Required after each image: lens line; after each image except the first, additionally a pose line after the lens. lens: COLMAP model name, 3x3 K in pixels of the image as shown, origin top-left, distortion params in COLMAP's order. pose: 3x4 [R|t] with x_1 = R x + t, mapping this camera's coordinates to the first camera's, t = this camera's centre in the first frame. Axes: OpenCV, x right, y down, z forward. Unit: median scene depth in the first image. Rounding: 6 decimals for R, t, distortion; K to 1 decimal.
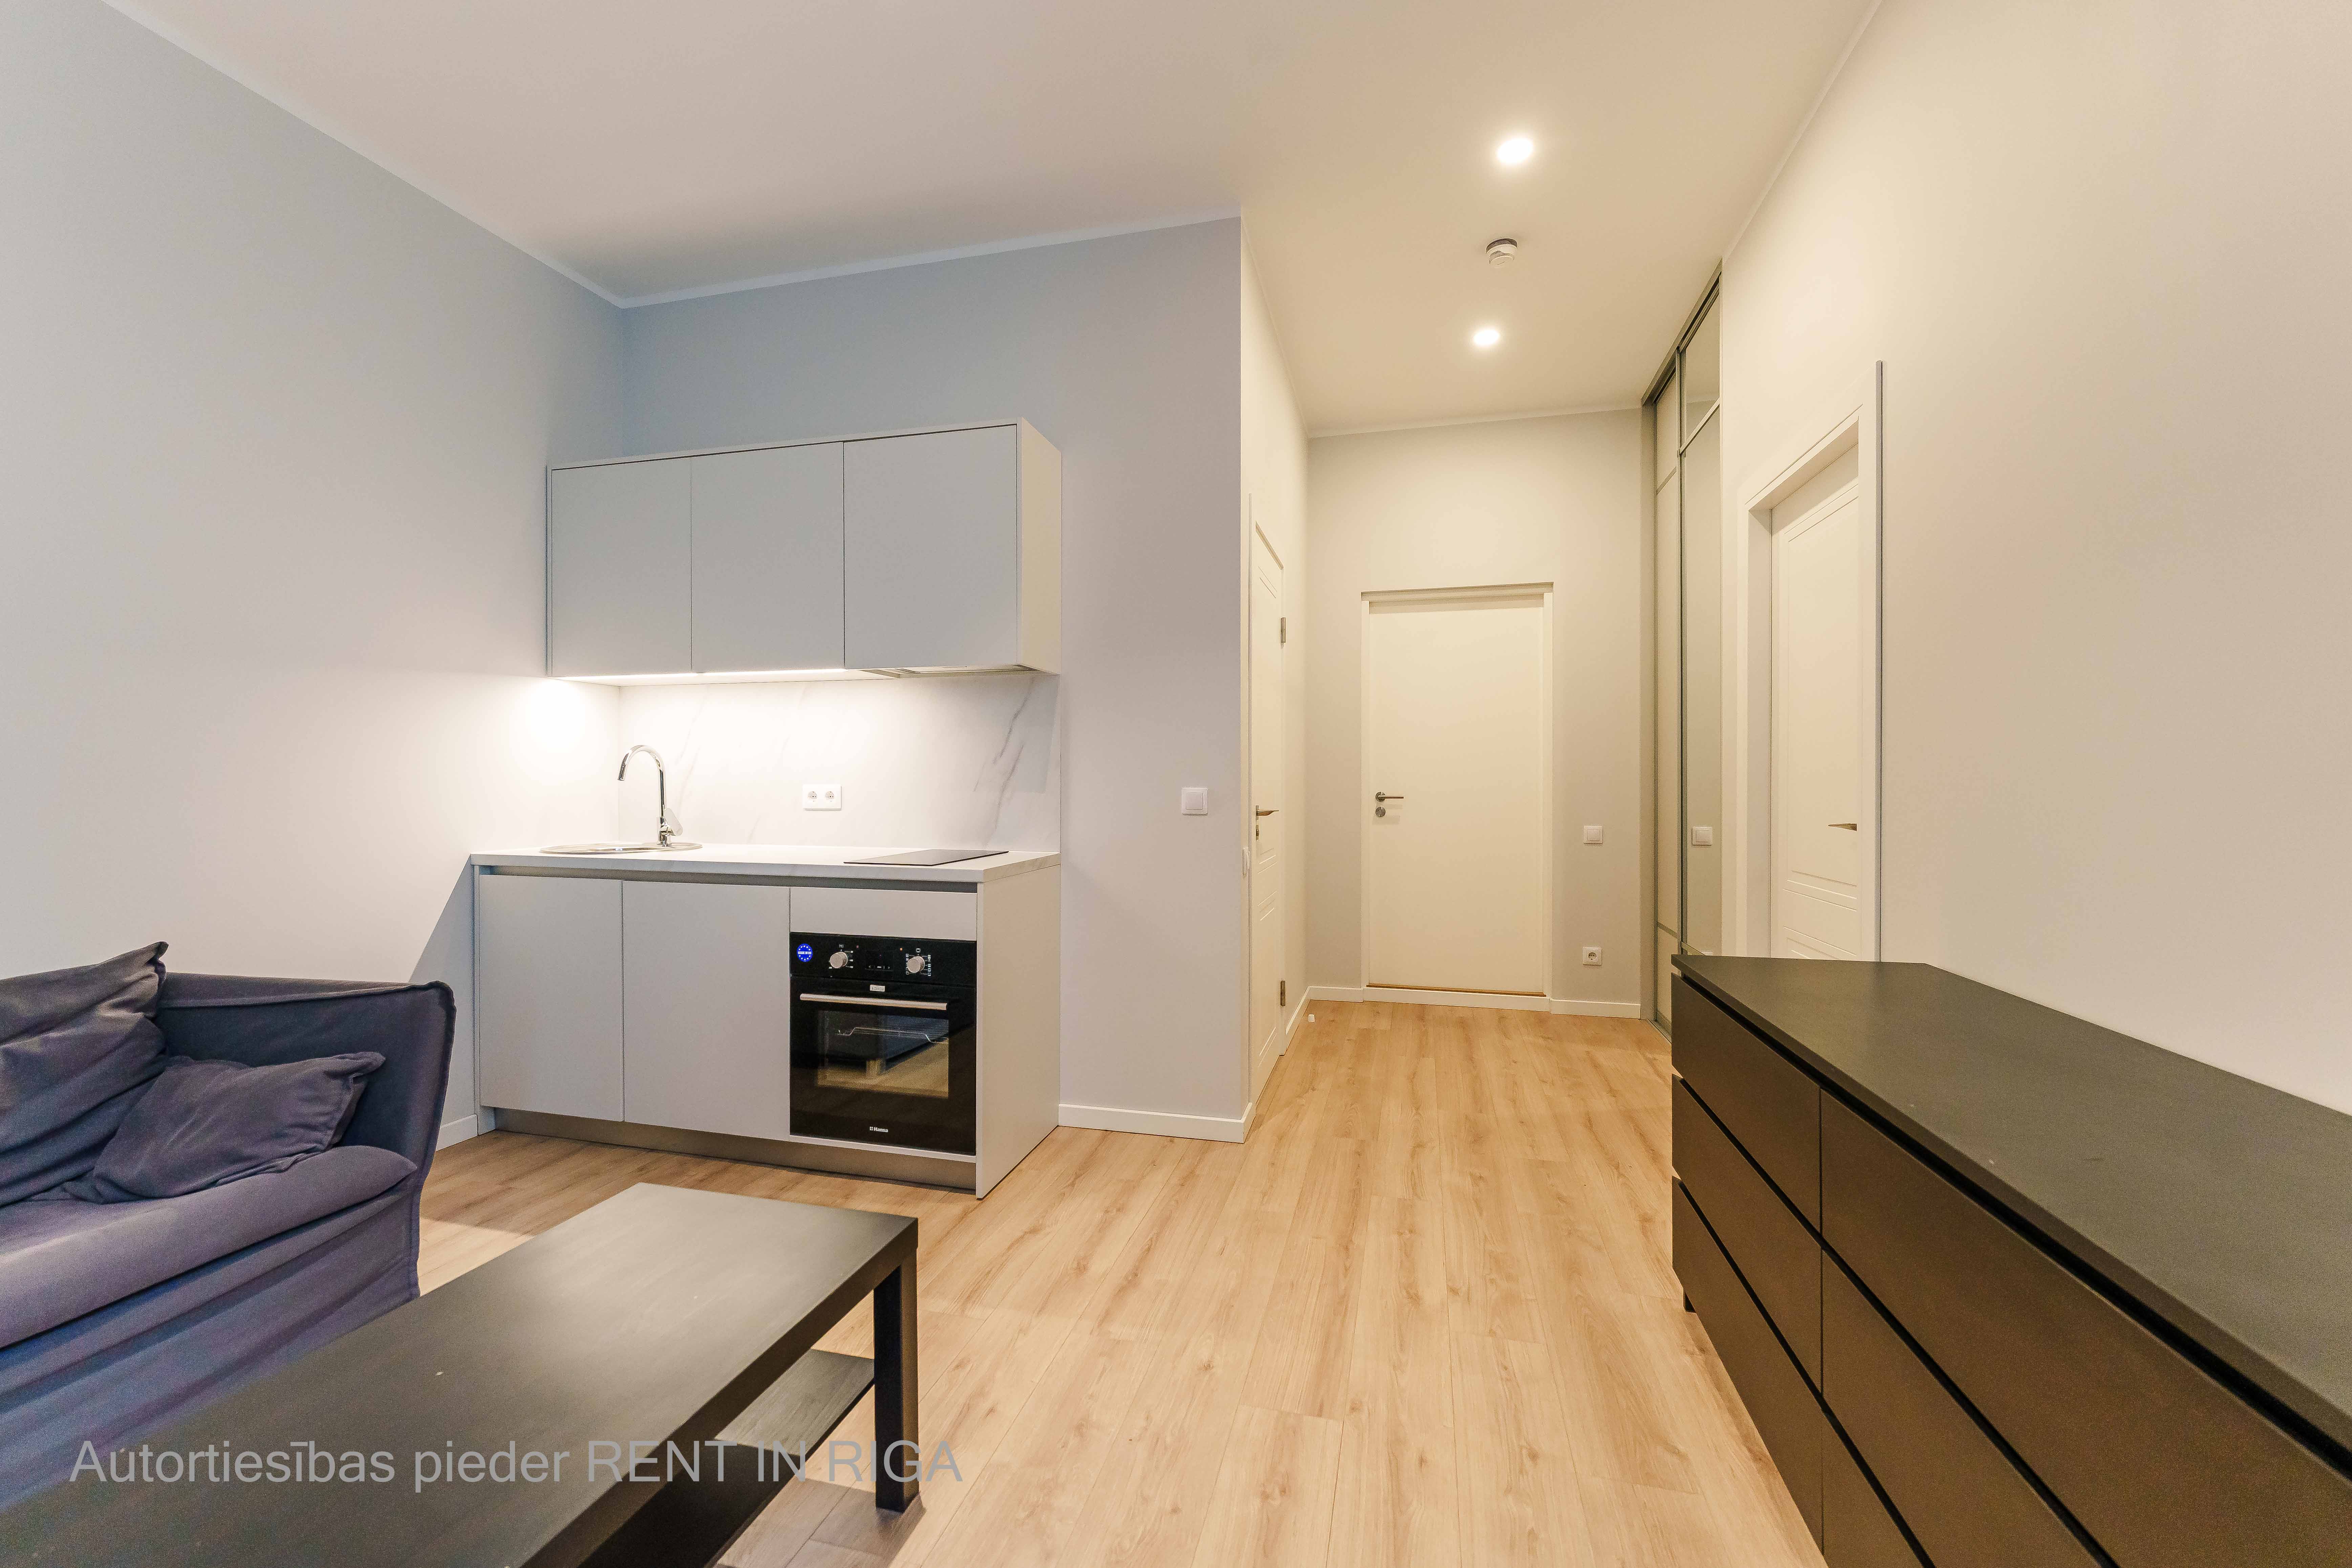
lens RADIAL K [[939.2, 0, 1169.3], [0, 939.2, 787.4], [0, 0, 1]] dist [0.001470, 0.000194]
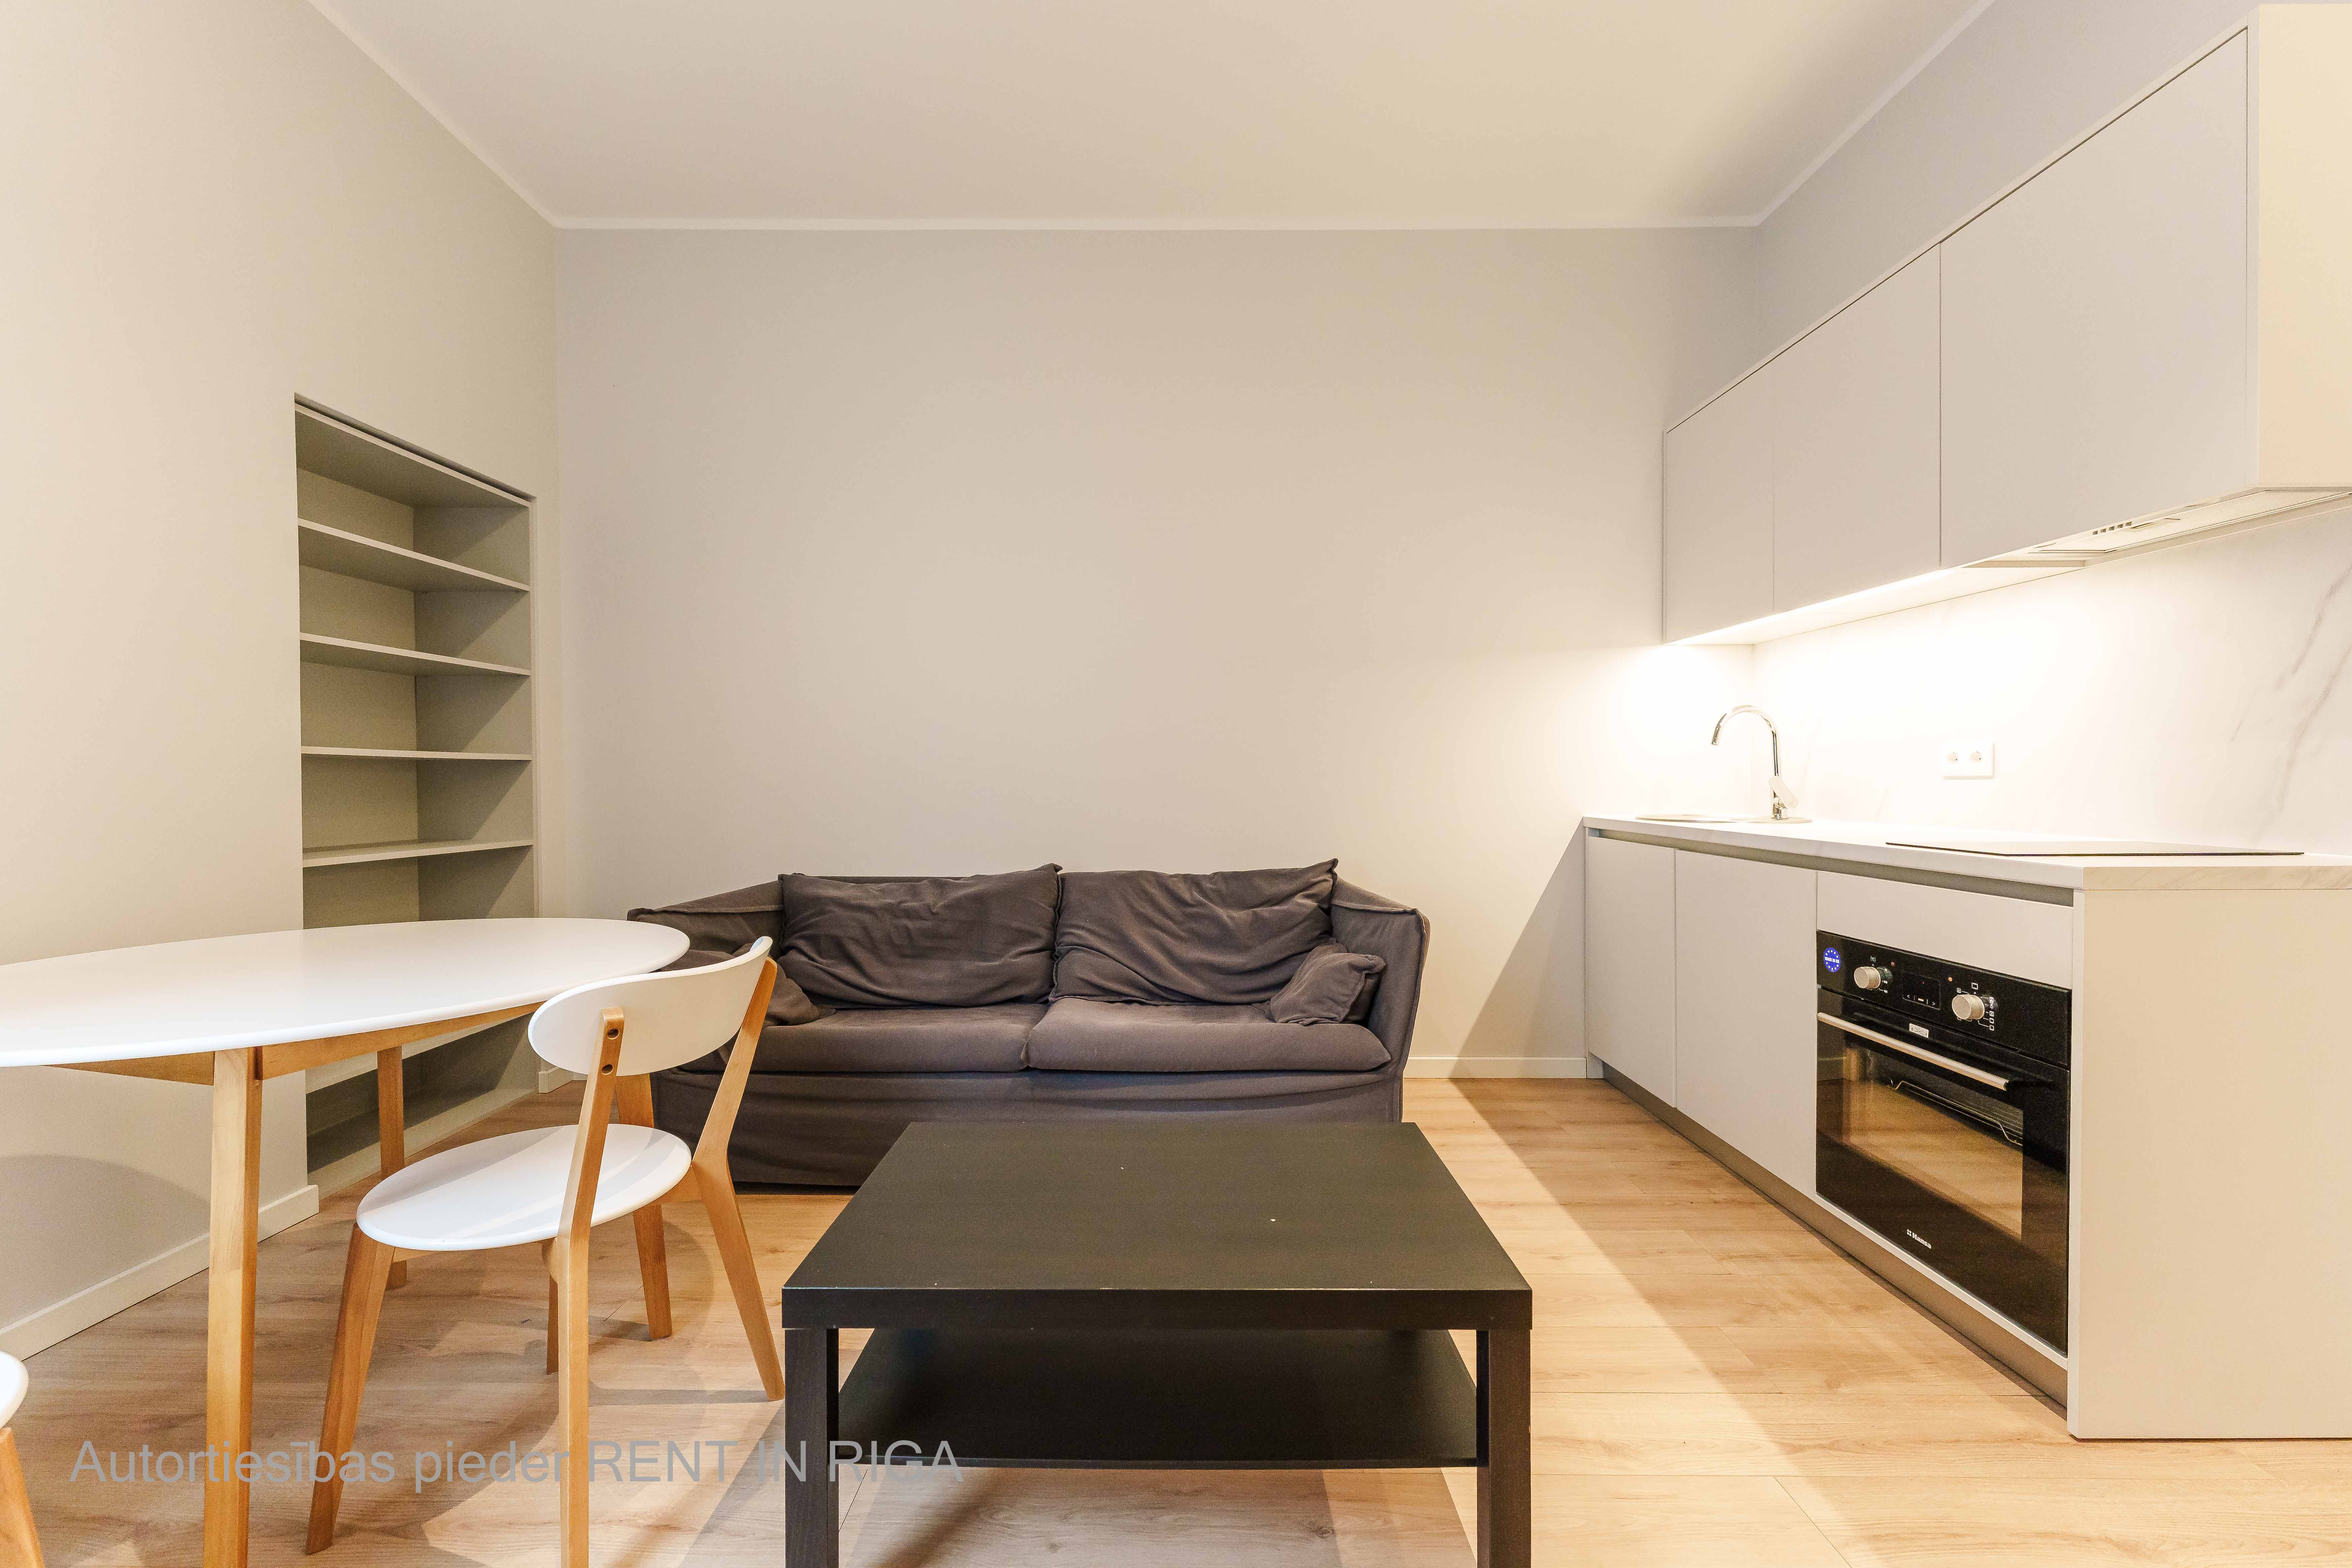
lens RADIAL K [[939.2, 0, 1169.3], [0, 939.2, 787.4], [0, 0, 1]] dist [0.001470, 0.000194]
pose [[0.243318, 0.007285, -0.969919, 0.215993], [-0.002007, 0.999973, 0.007007, 0.034829], [0.969944, 0.000242, 0.243327, 0.311923]]
